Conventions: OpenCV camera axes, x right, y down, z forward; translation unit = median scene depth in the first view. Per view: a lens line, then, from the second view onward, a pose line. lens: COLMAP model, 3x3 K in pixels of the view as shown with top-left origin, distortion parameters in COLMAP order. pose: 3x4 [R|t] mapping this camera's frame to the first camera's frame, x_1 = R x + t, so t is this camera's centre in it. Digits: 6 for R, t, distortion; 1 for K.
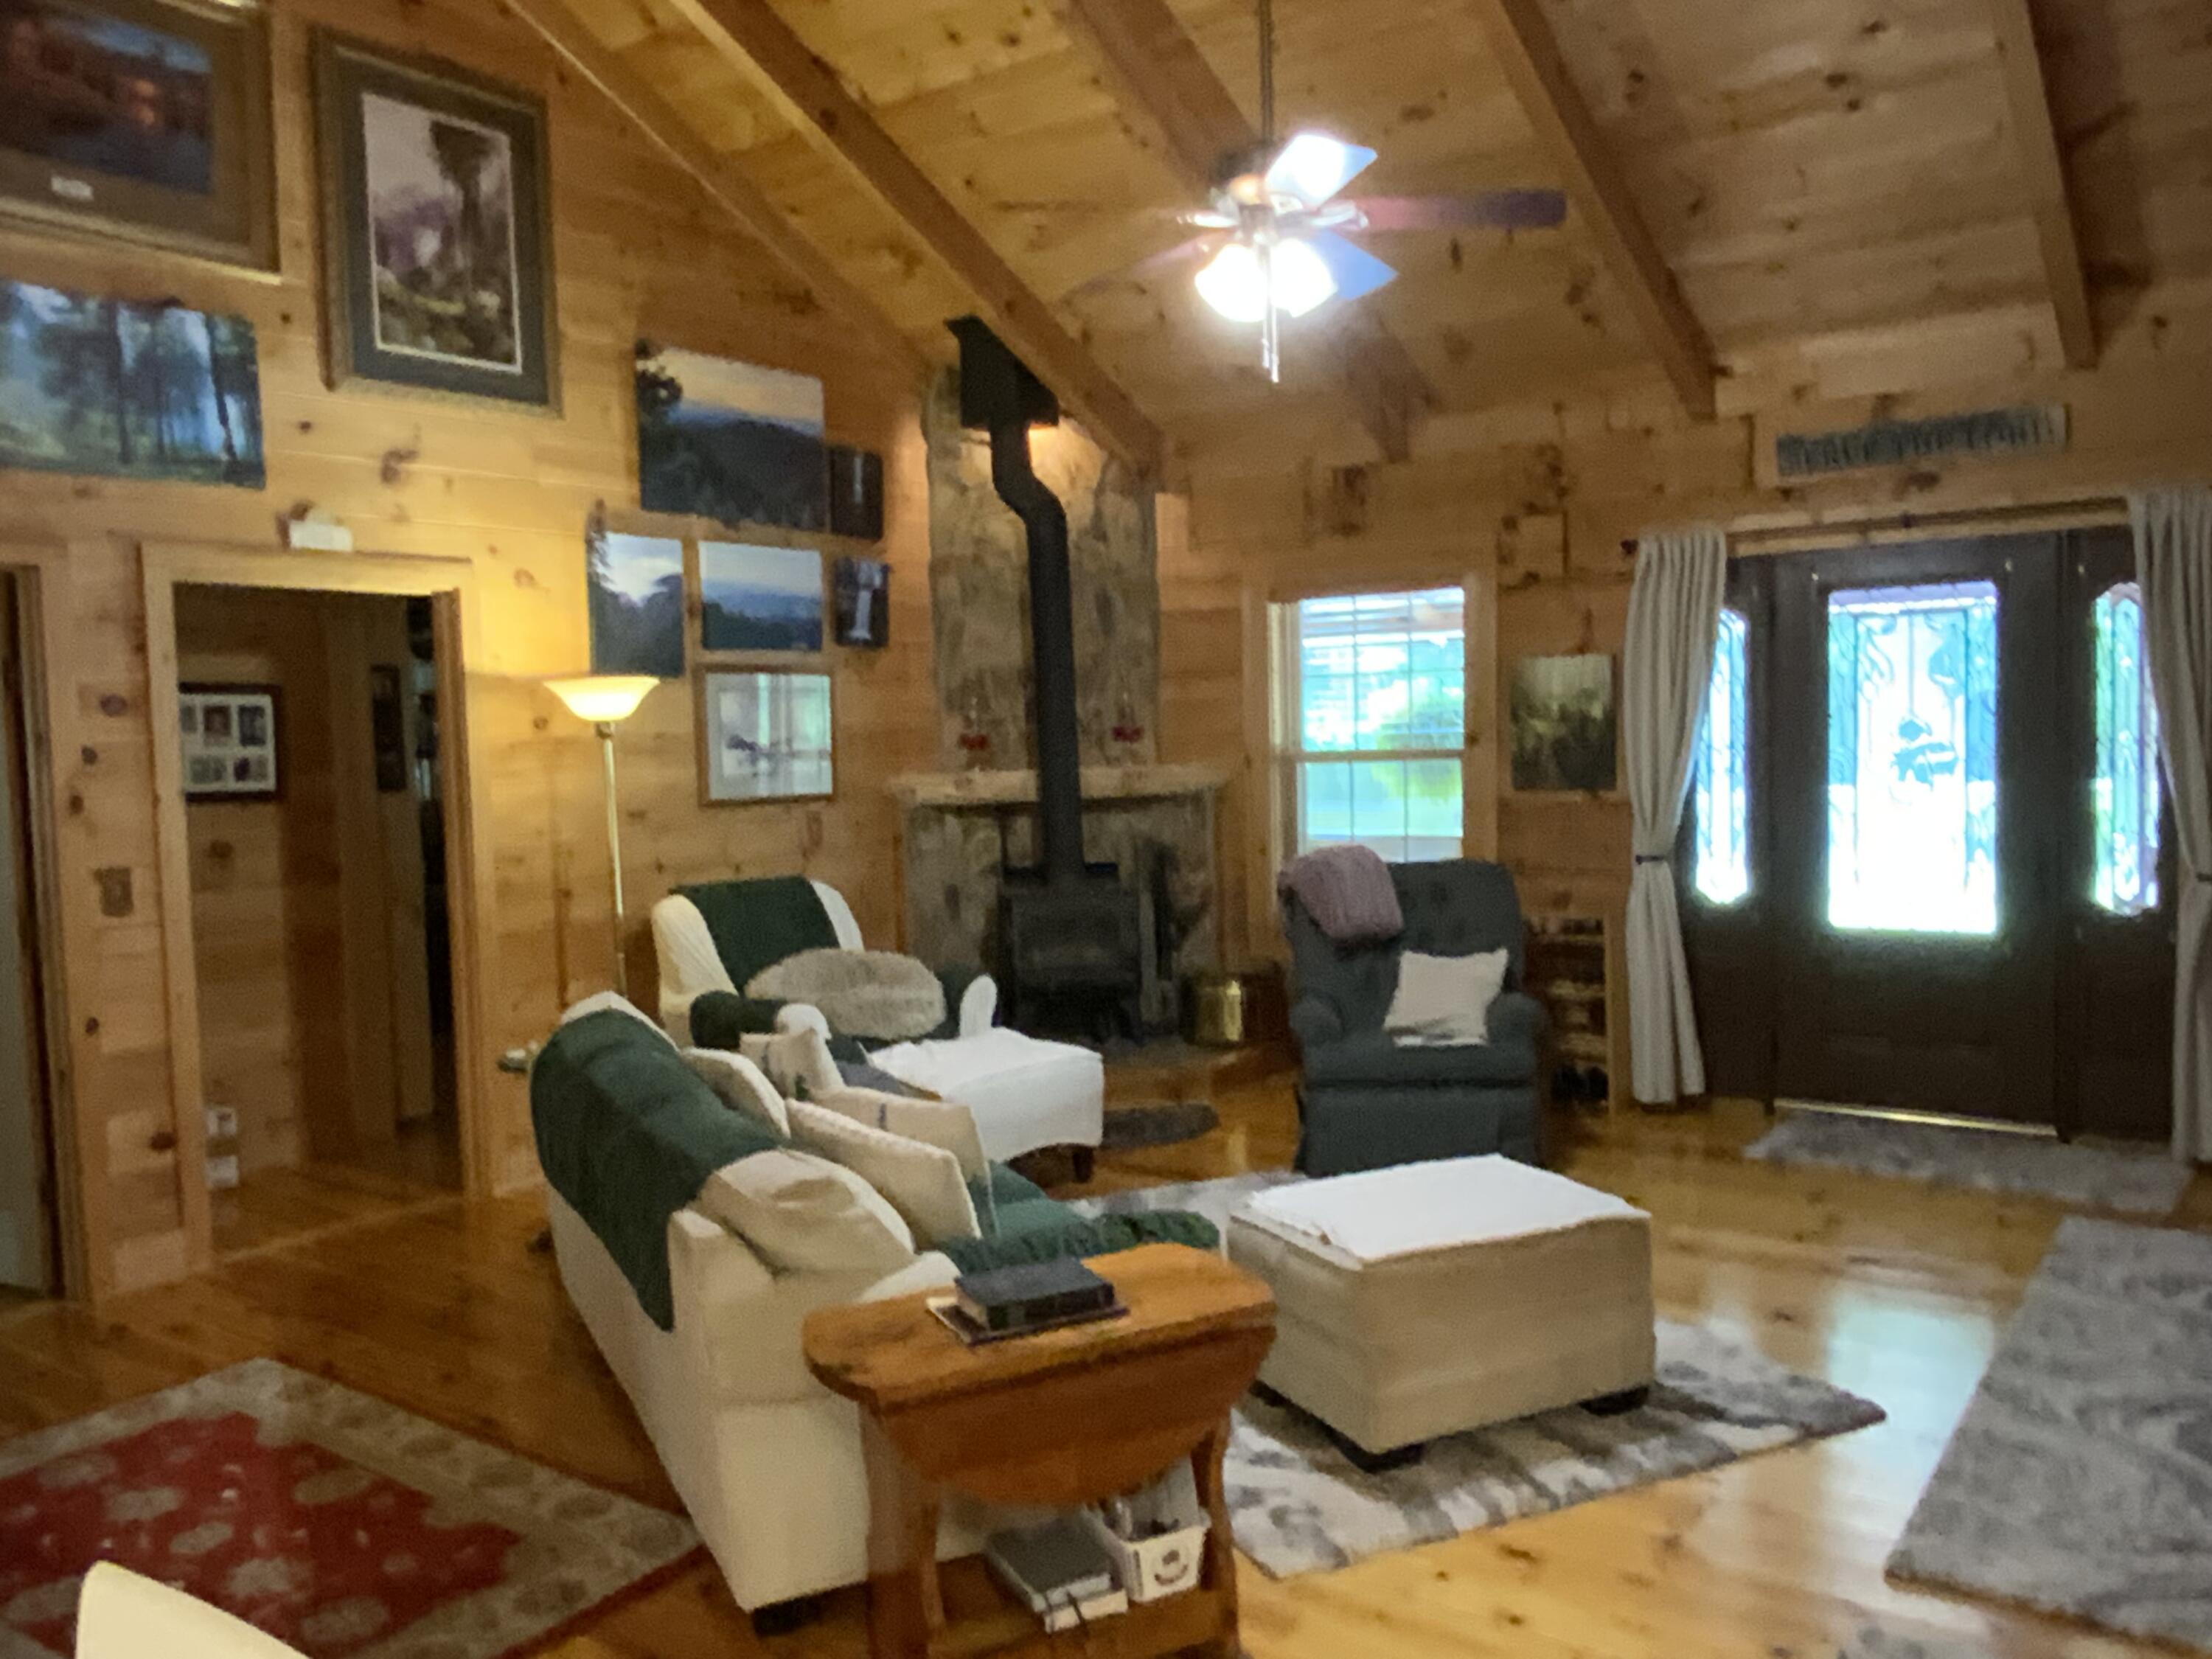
lens RADIAL K [[1676.5, 0, 1106.0], [0, 1676.5, 829.5], [0, 0, 1]] dist [0.087399, -0.202724]
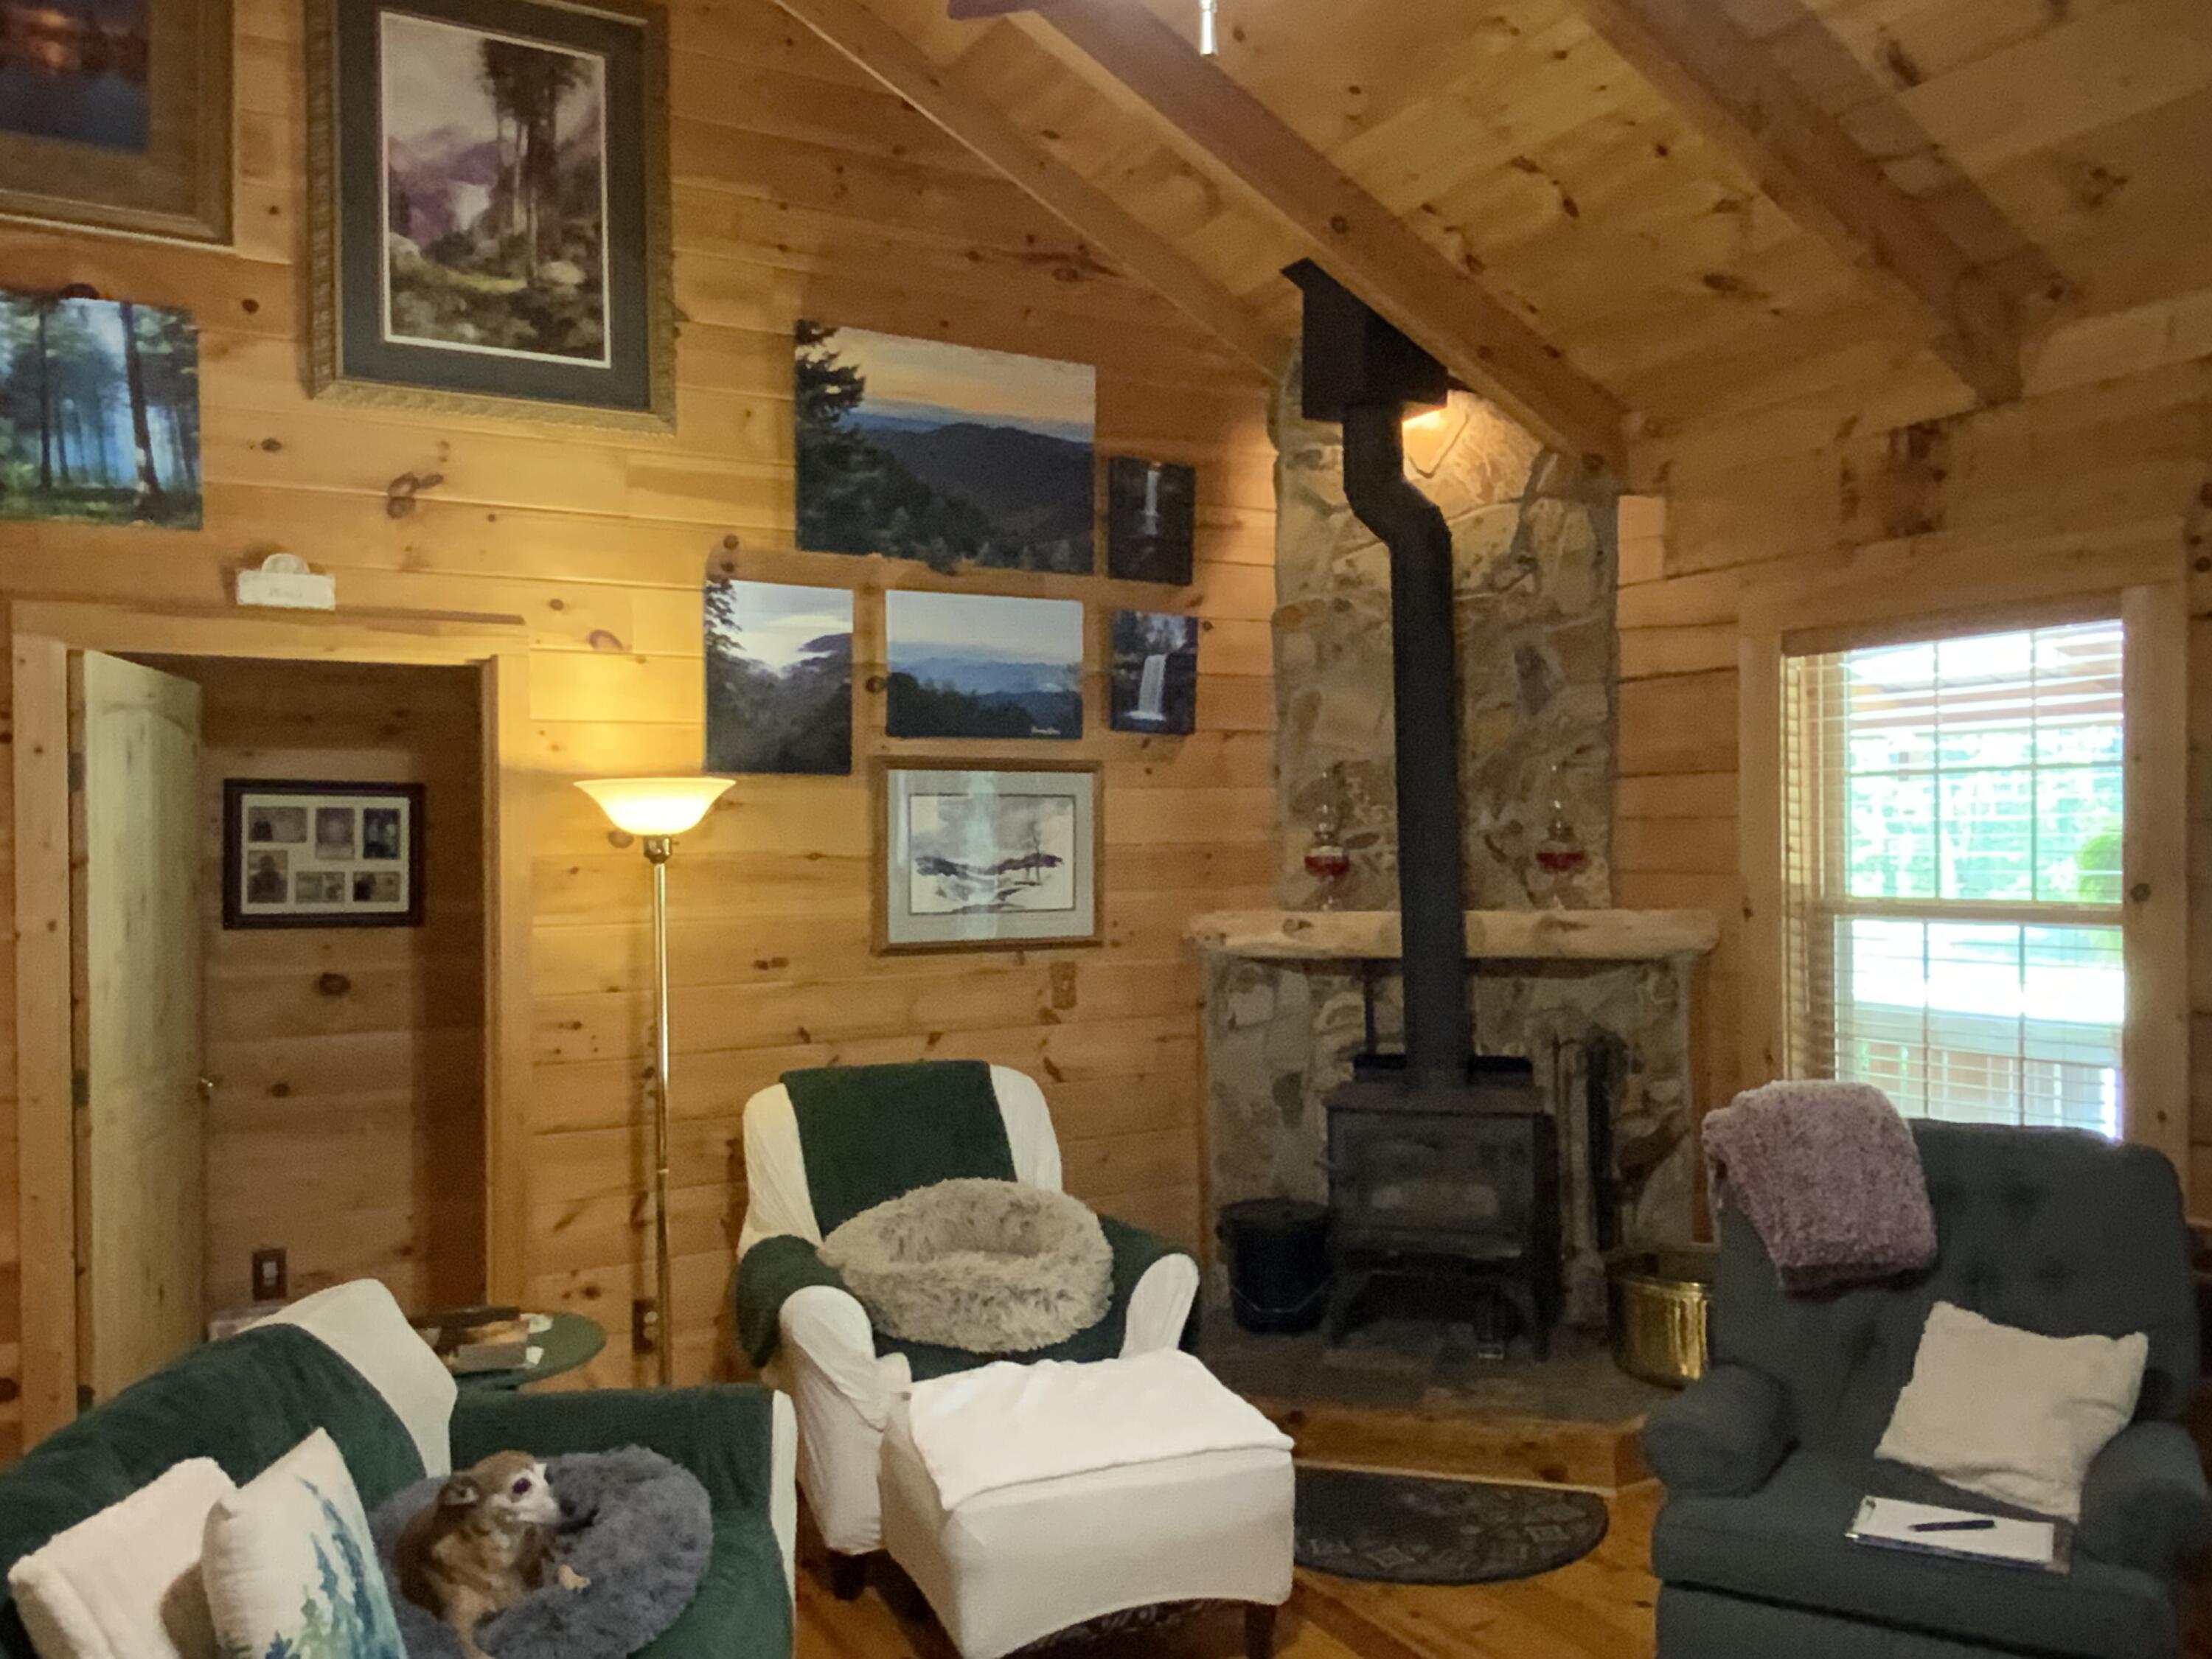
lens RADIAL K [[1686.6, 0, 1106.0], [0, 1686.6, 829.5], [0, 0, 1]] dist [0.092993, -0.157620]
pose [[0.908516, 0.014793, -0.417589, 0.153048], [-0.038327, 0.998110, -0.048028, -0.035848], [0.416089, 0.059639, 0.907366, 0.381976]]
